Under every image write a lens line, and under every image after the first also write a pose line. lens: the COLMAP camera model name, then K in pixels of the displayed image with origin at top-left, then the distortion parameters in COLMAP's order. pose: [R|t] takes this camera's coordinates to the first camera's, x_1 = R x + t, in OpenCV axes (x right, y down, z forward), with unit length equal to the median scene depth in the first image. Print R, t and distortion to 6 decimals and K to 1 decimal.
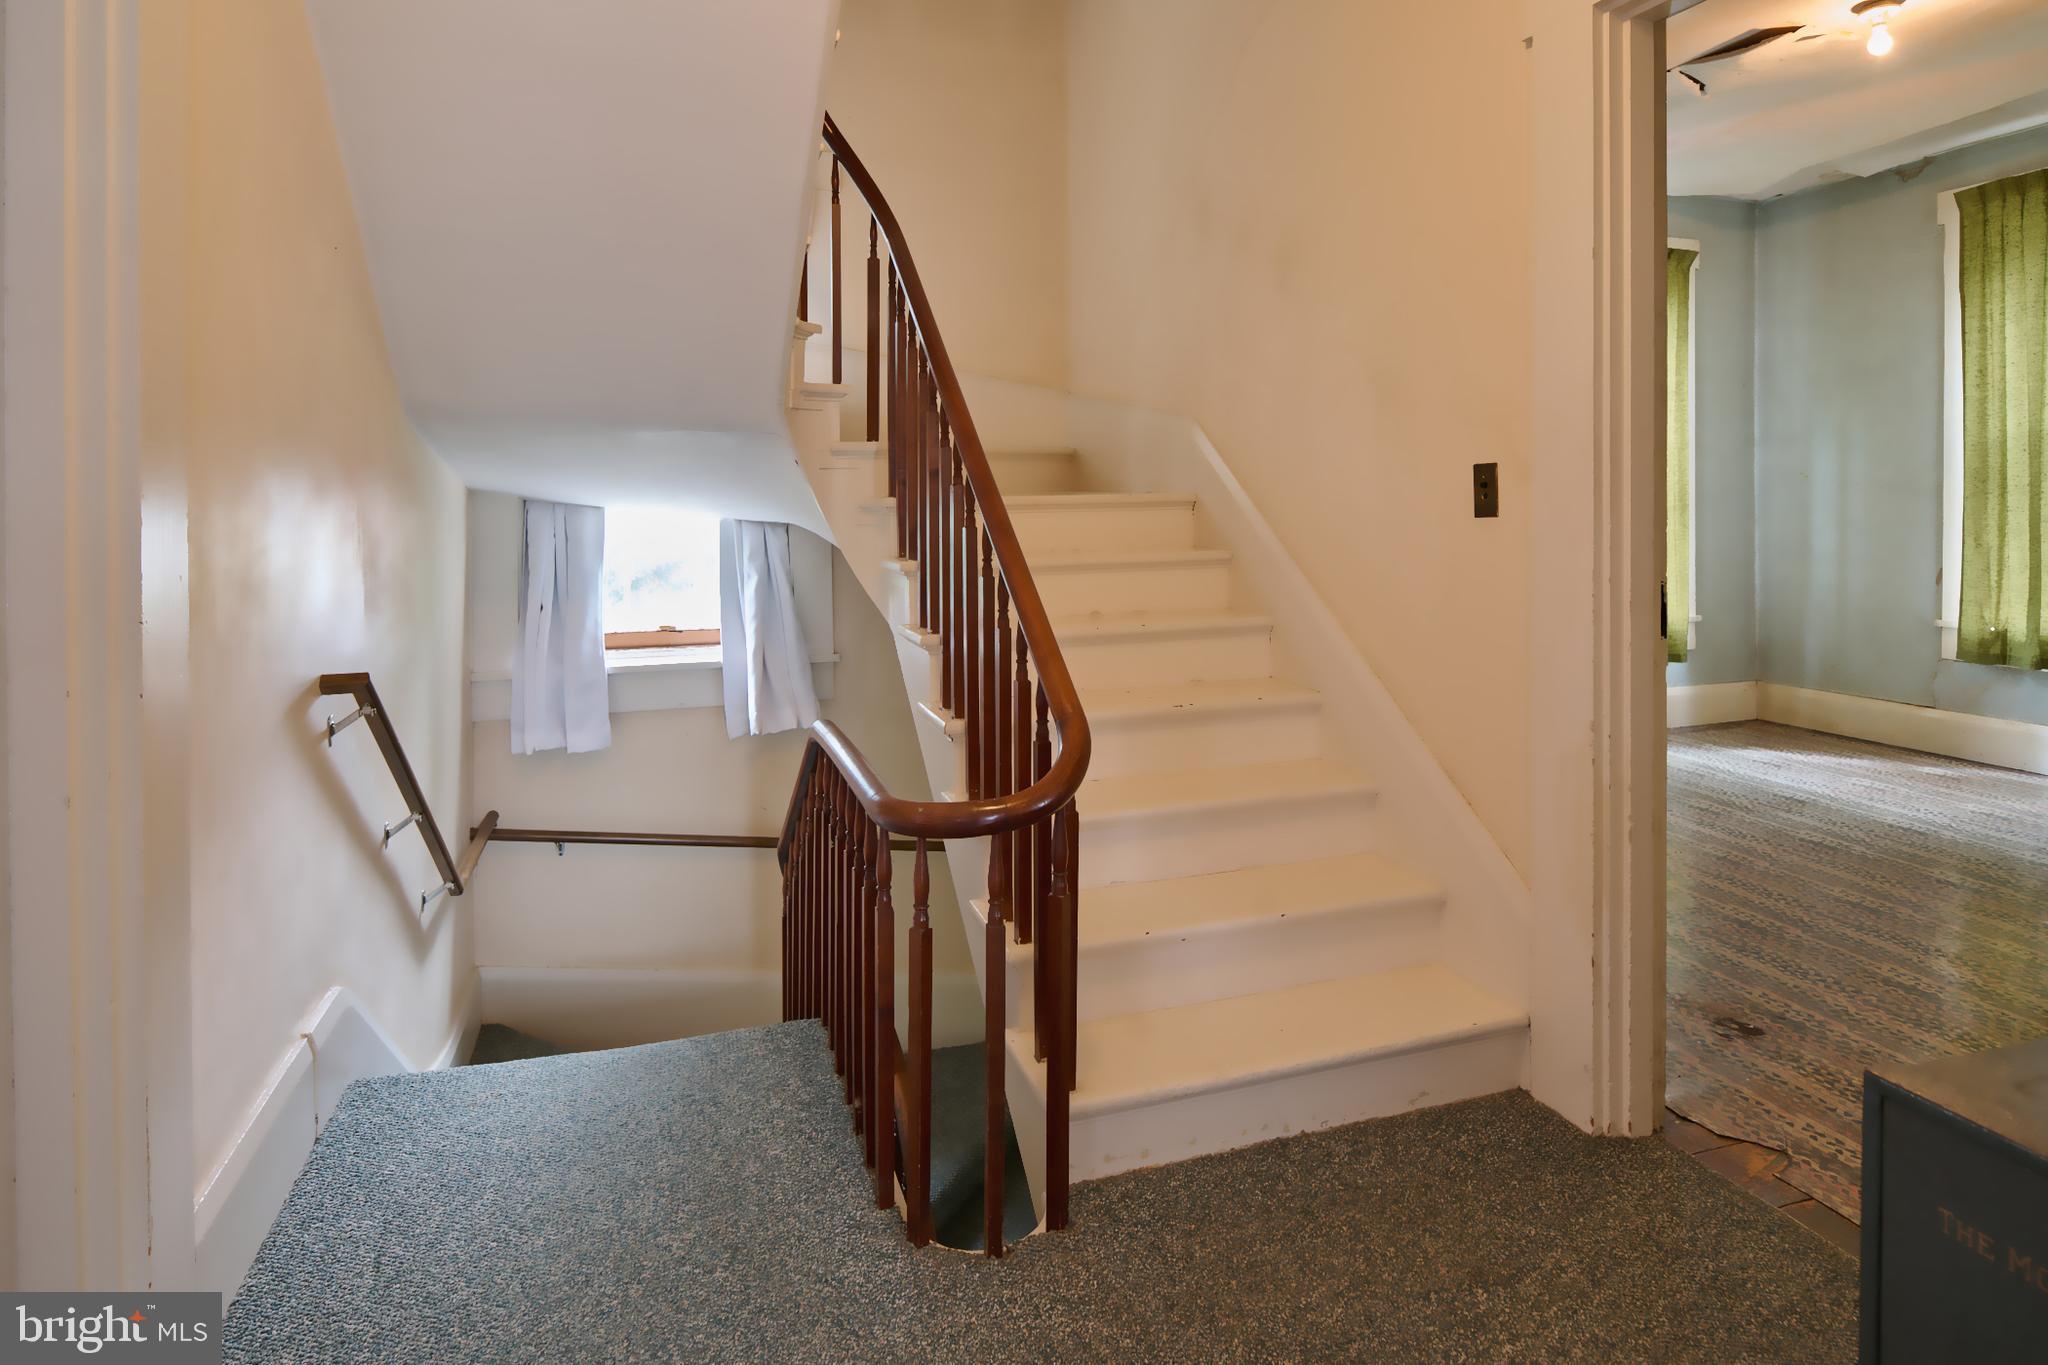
lens RADIAL K [[1138.8, 0, 1021.3], [0, 1138.8, 506.6], [0, 0, 1]] dist [-0.005701, -0.000272]
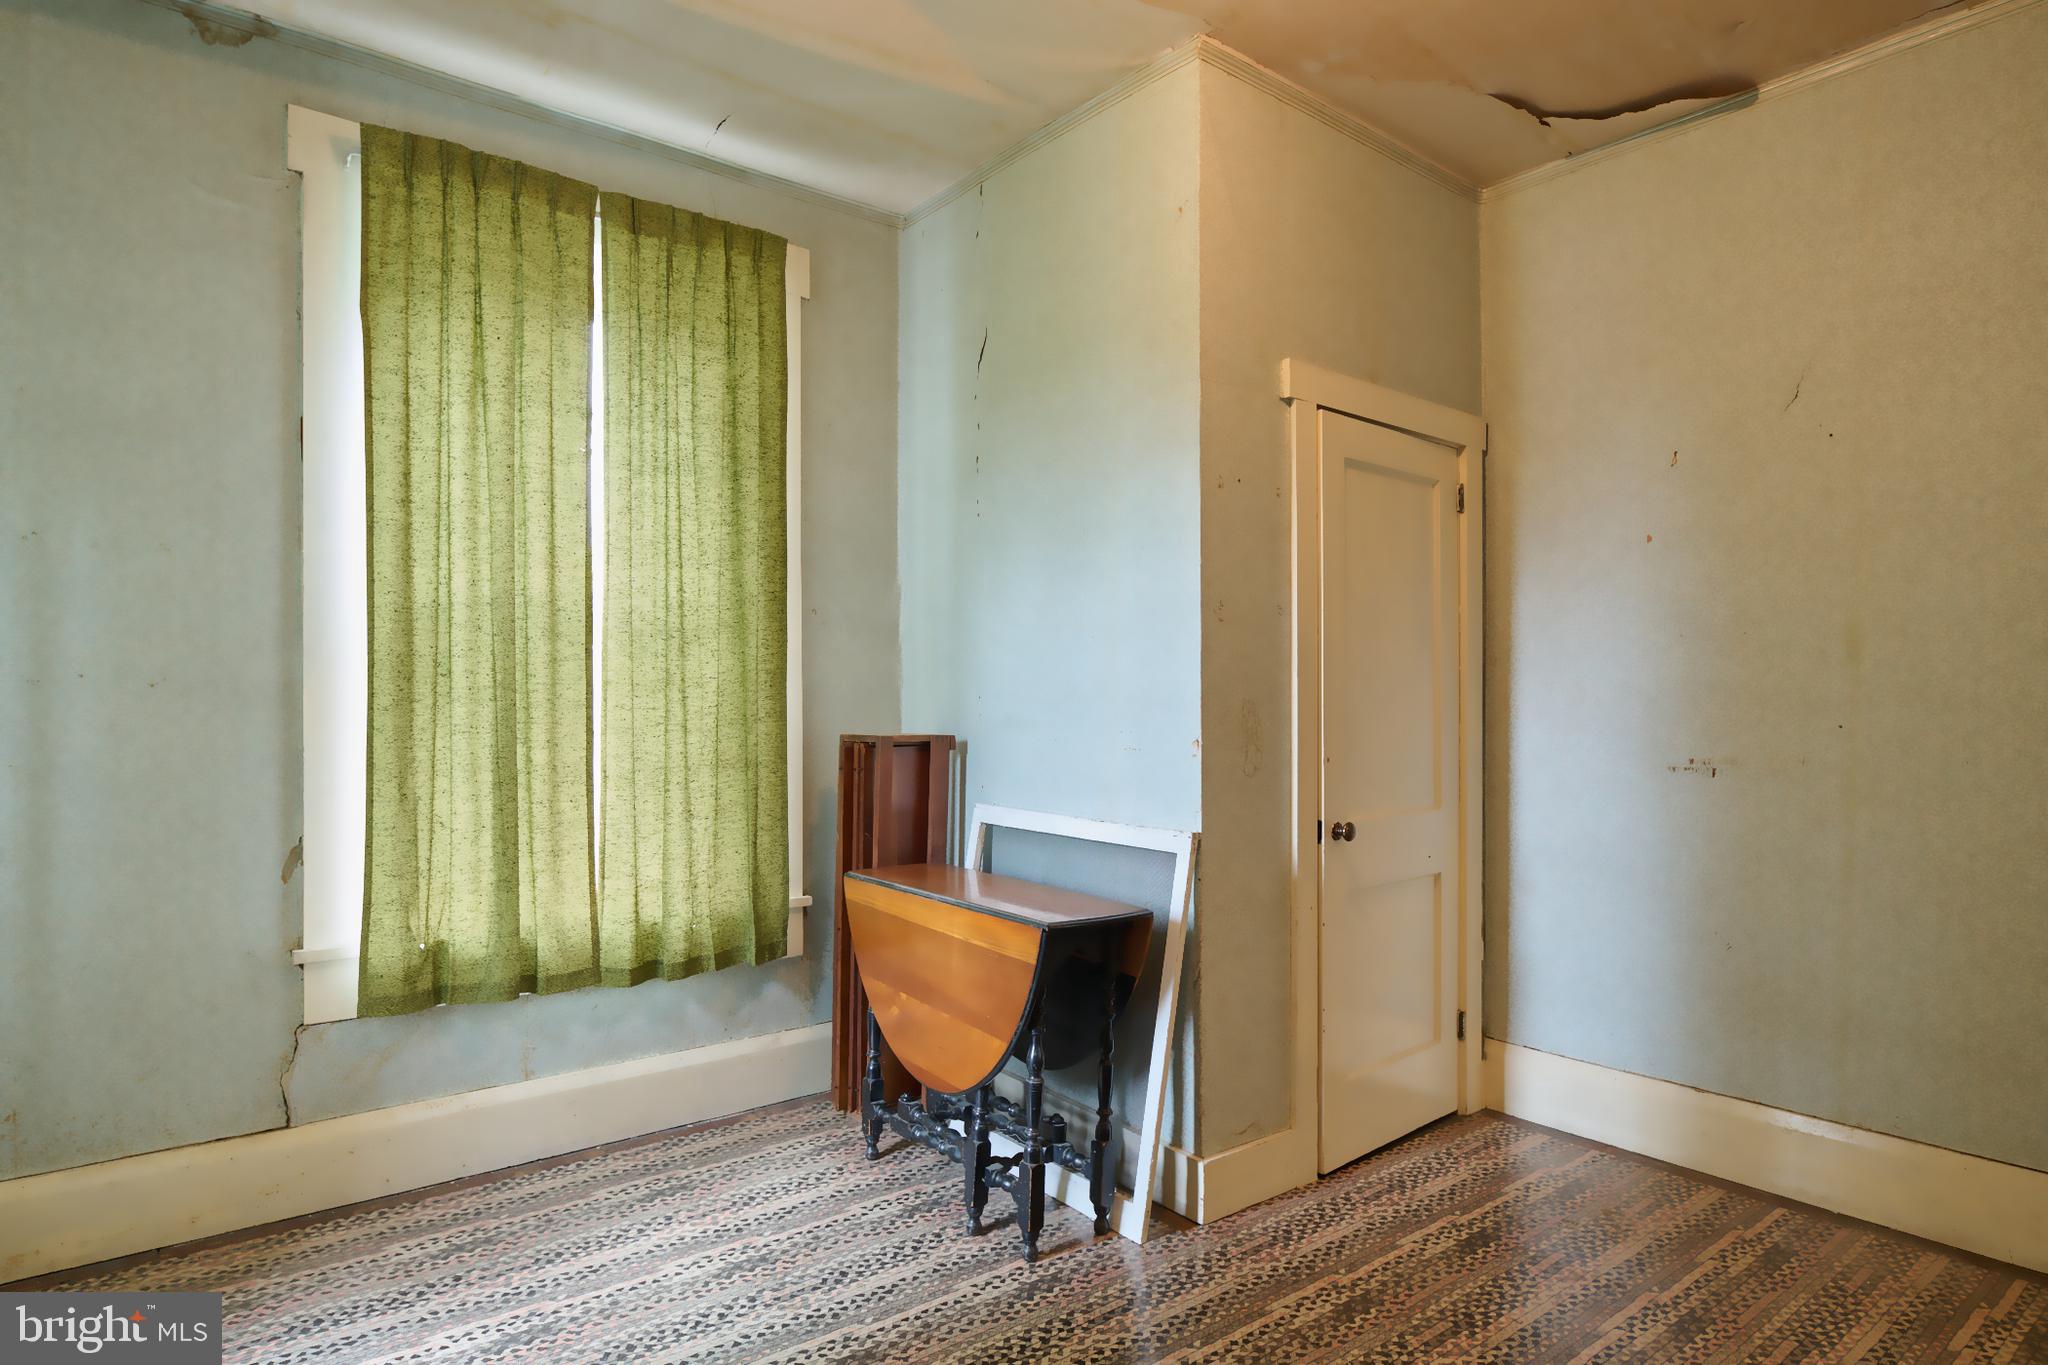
lens RADIAL K [[1138.8, 0, 1052.5], [0, 1138.8, 718.7], [0, 0, 1]] dist [-0.005701, -0.000272]
pose [[-0.349138, -0.002082, 0.937069, 0.226267], [0.007075, 0.999963, 0.004857, -0.003595], [-0.937045, 0.008325, -0.349110, 0.894484]]
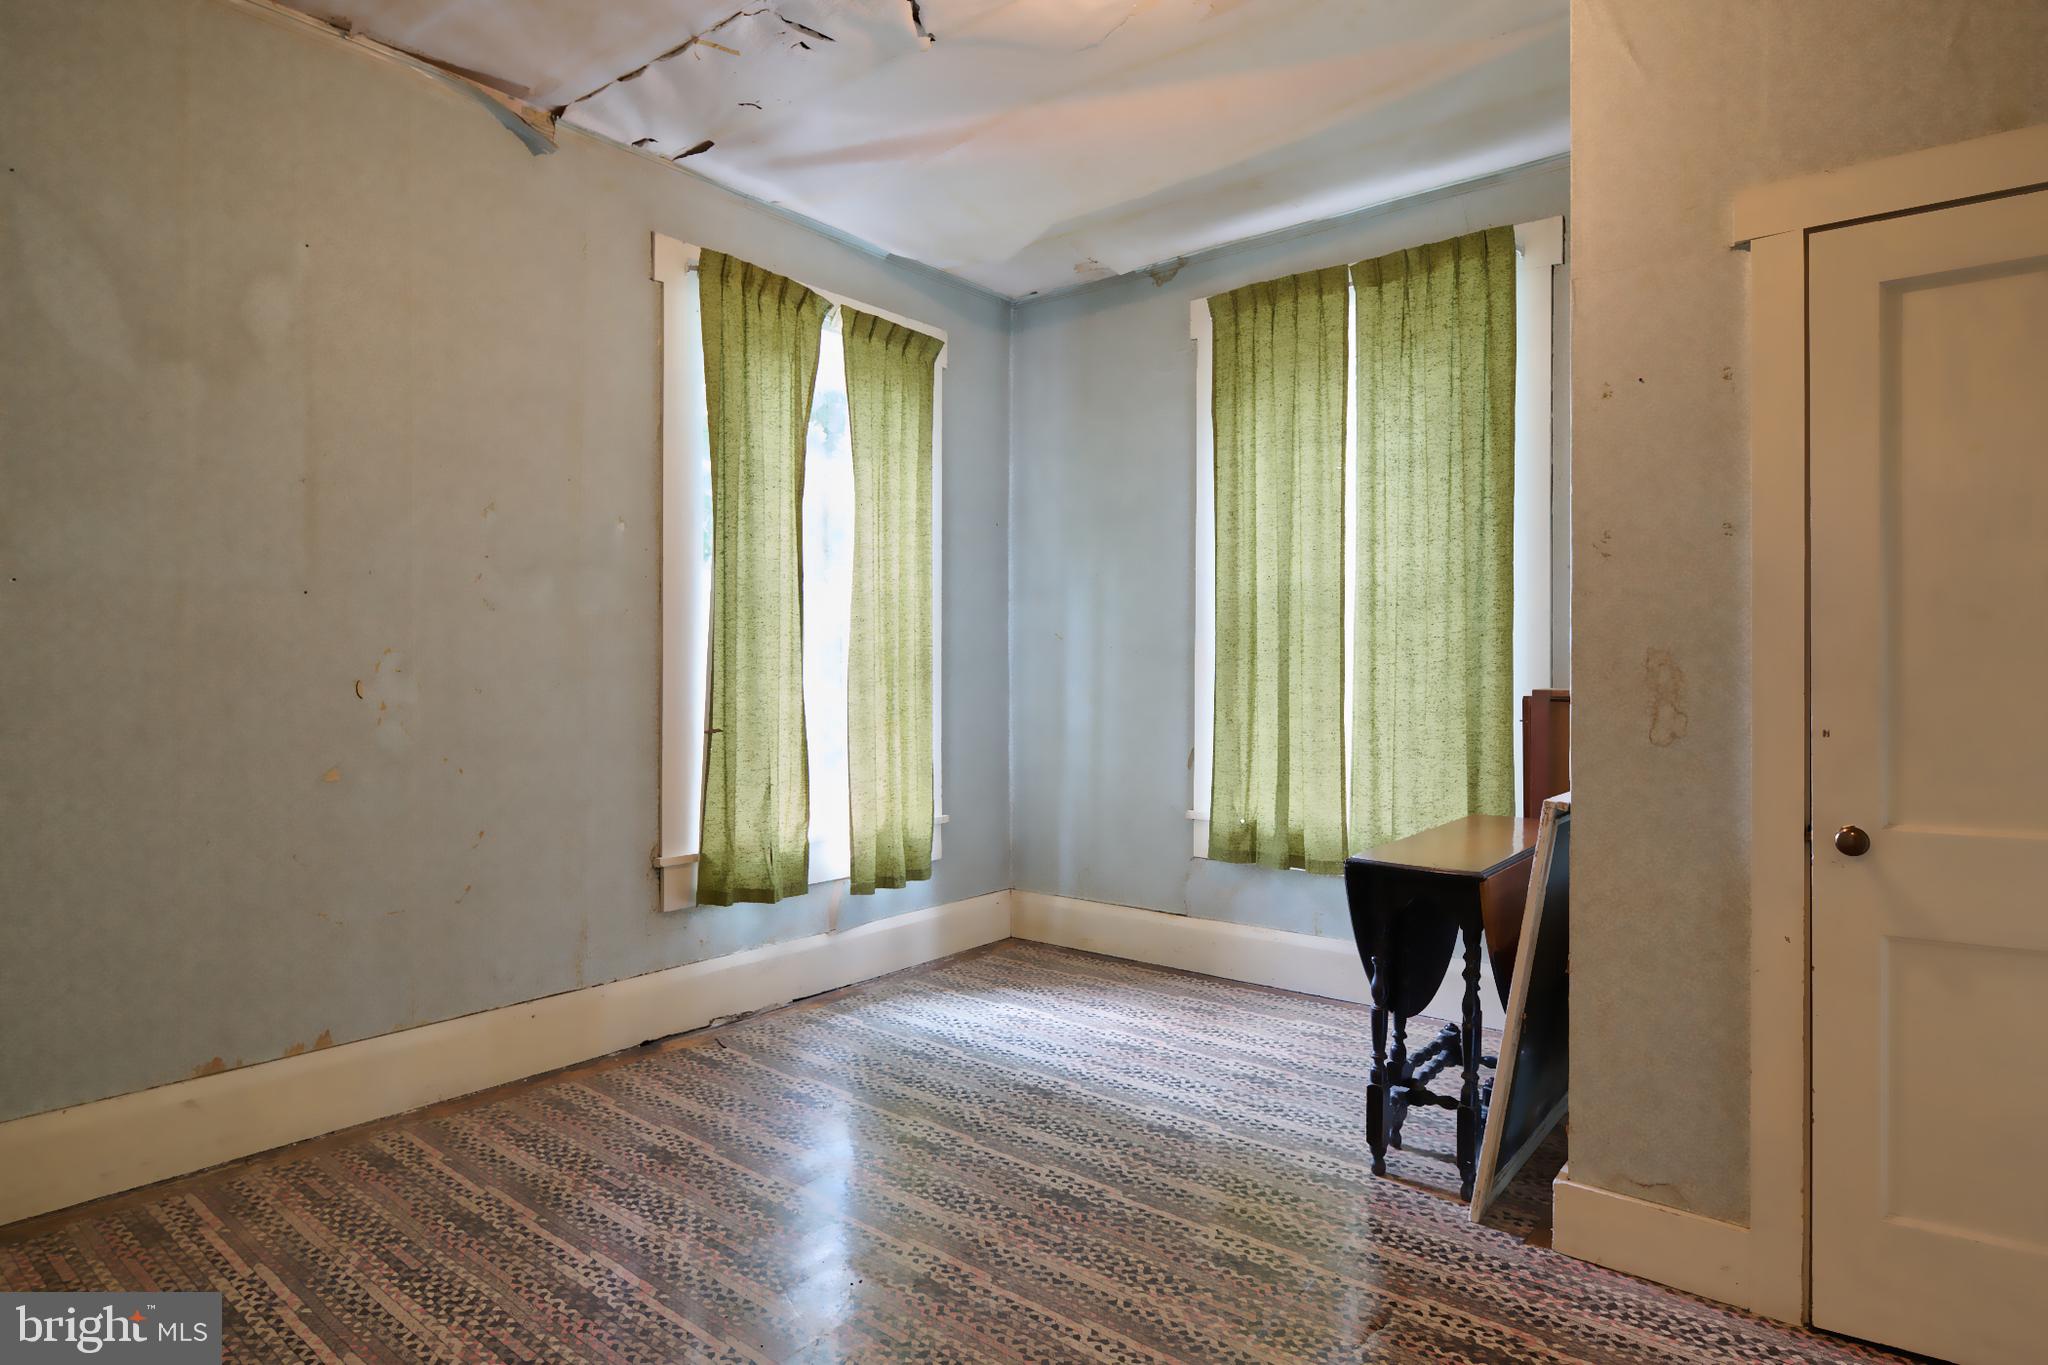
lens RADIAL K [[1138.8, 0, 1022.4], [0, 1138.8, 676.0], [0, 0, 1]] dist [-0.005701, -0.000272]
pose [[0.847470, 0.002286, 0.530838, 0.267765], [-0.001871, 0.999997, -0.001320, 0.001999], [-0.530840, 0.000125, 0.847472, 0.368003]]
